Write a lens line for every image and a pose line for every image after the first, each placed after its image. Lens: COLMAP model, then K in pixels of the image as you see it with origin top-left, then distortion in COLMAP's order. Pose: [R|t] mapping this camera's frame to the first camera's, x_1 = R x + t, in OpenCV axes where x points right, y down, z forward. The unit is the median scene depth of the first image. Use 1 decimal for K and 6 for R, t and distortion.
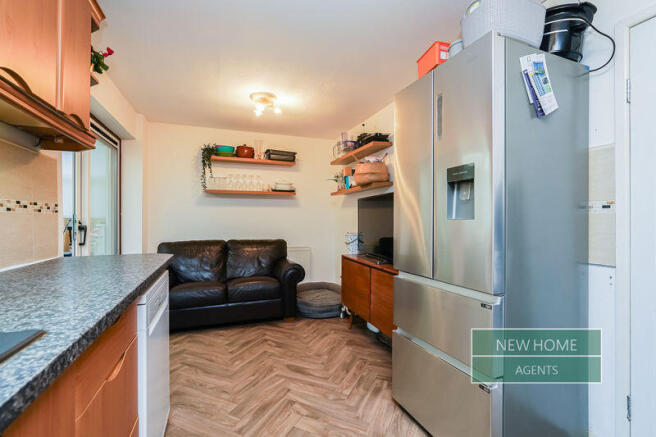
lens RADIAL K [[296.3, 0, 325.0], [0, 296.3, 217.5], [0, 0, 1]] dist [-0.050179, 0.028246]
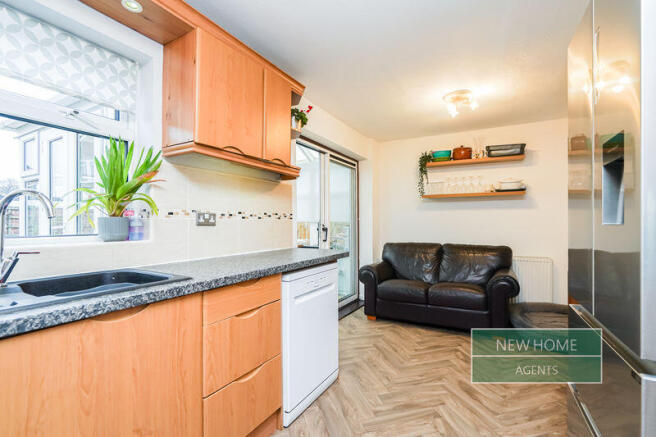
lens RADIAL K [[295.9, 0, 335.1], [0, 295.9, 218.4], [0, 0, 1]] dist [-0.000242, 0.000191]
pose [[0.659881, -0.009559, -0.751309, 0.227374], [0.003934, 0.999949, -0.009268, -0.002421], [0.751360, 0.003160, 0.659885, 0.059968]]
